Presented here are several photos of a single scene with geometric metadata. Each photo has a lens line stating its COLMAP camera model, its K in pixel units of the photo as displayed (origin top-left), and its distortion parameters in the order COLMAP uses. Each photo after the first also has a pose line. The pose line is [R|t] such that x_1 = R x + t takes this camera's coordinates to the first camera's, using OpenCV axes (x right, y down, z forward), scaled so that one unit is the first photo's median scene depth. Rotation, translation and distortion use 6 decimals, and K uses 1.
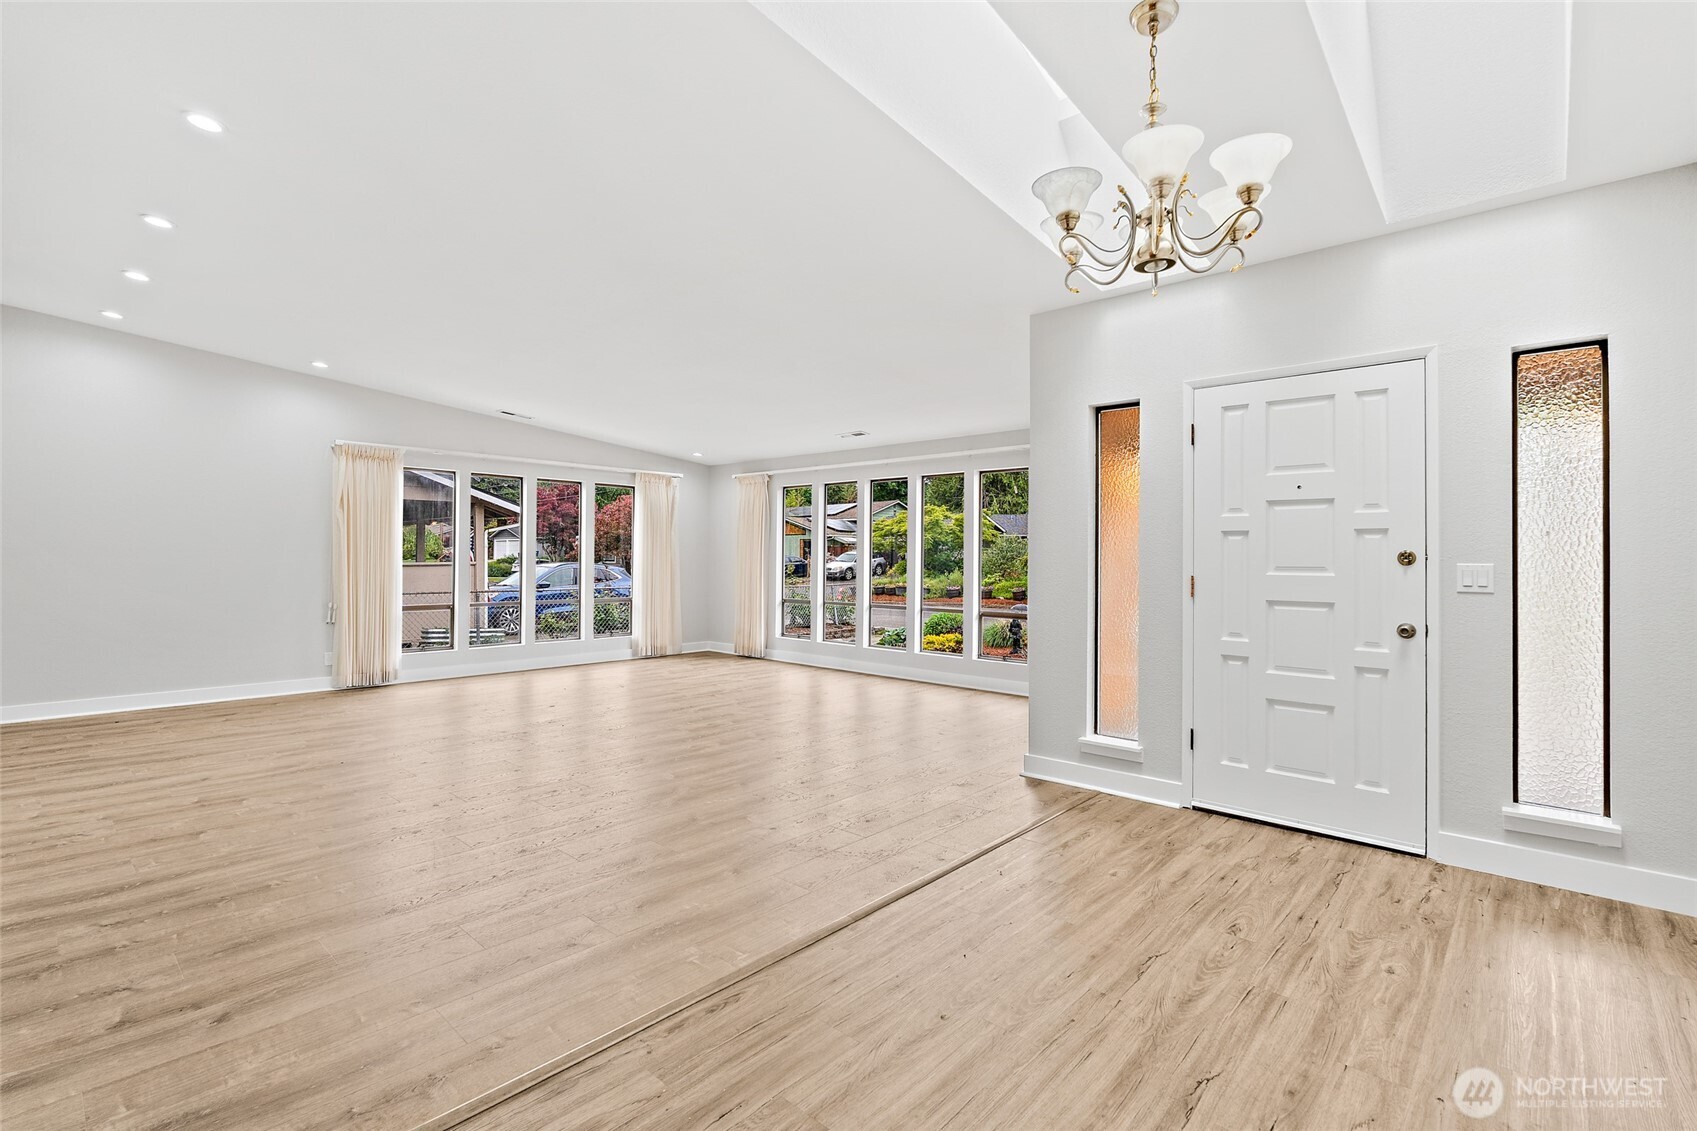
lens RADIAL K [[770.0, 0, 850.9], [0, 770.0, 550.1], [0, 0, 1]] dist [-0.000148, -0.000043]
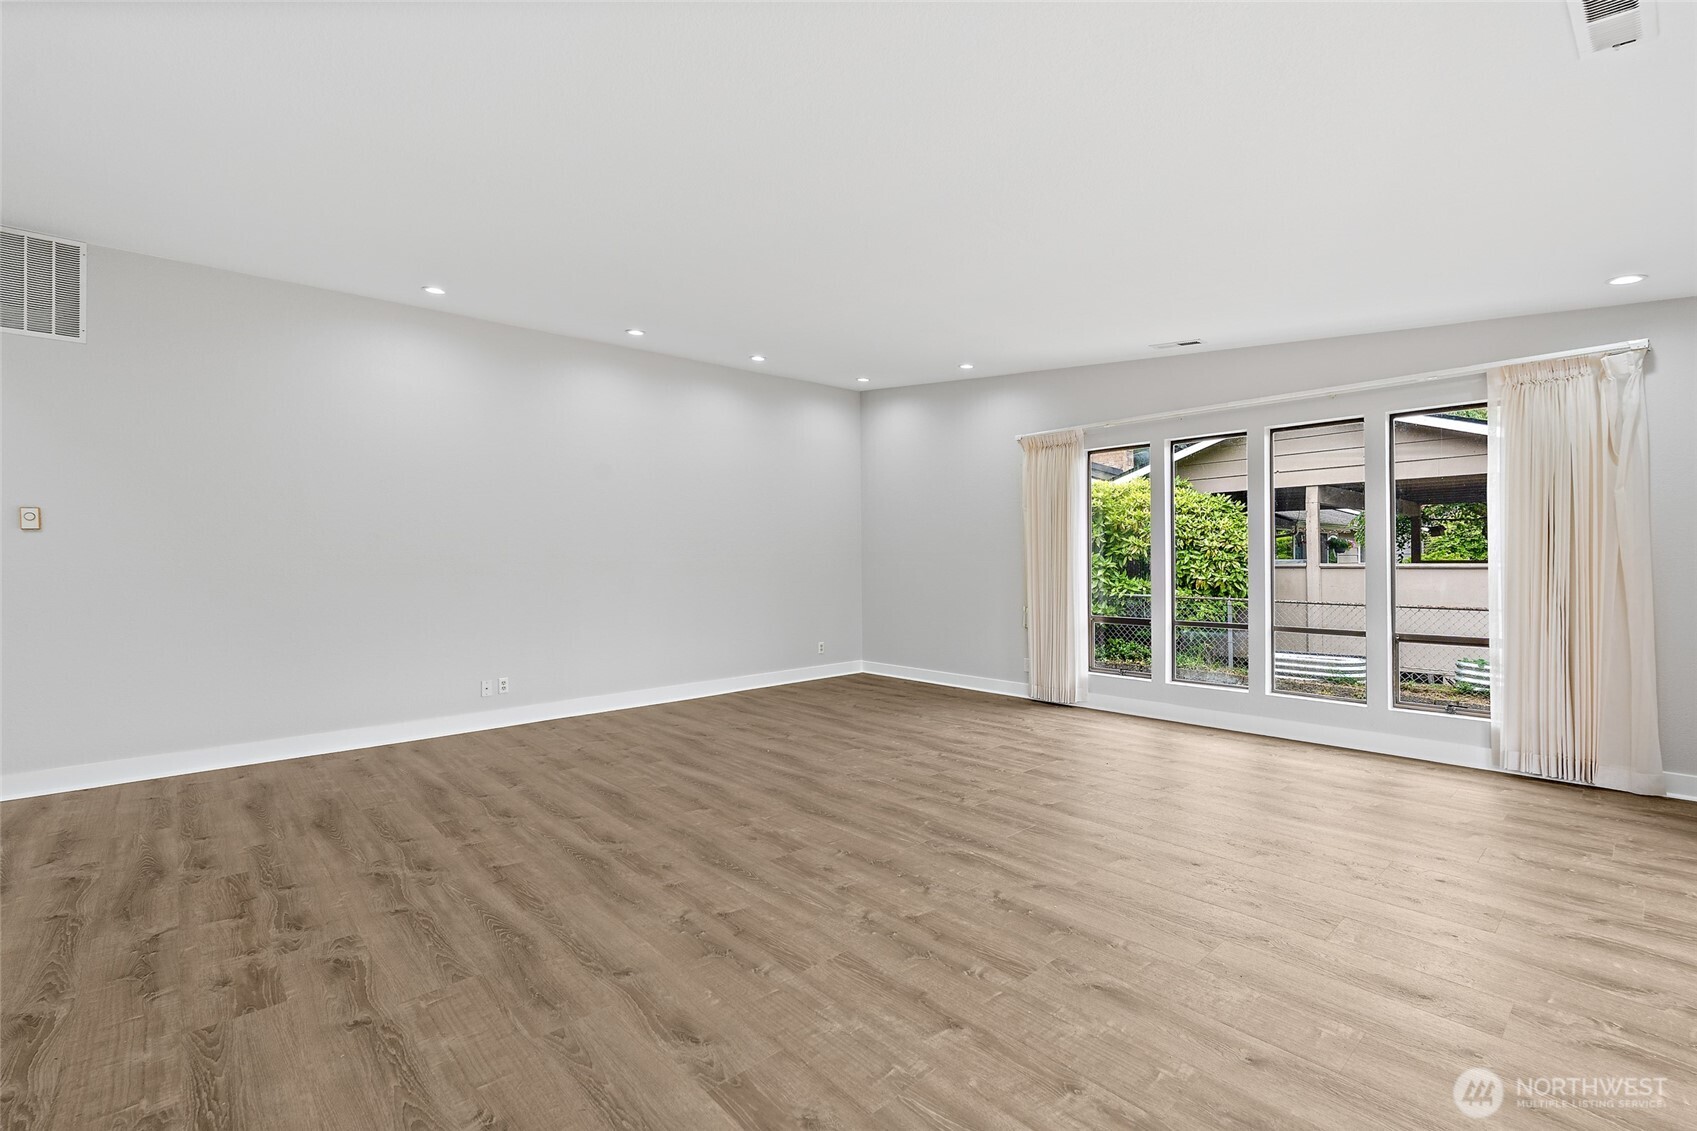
lens RADIAL K [[747.8, 0, 853.0], [0, 747.8, 564.6], [0, 0, 1]] dist [-0.004265, 0.000110]
pose [[-0.090335, 0.002809, -0.995907, 0.263506], [0.017665, 0.999843, 0.001218, 0.011762], [0.995755, -0.017483, -0.090370, 0.852527]]
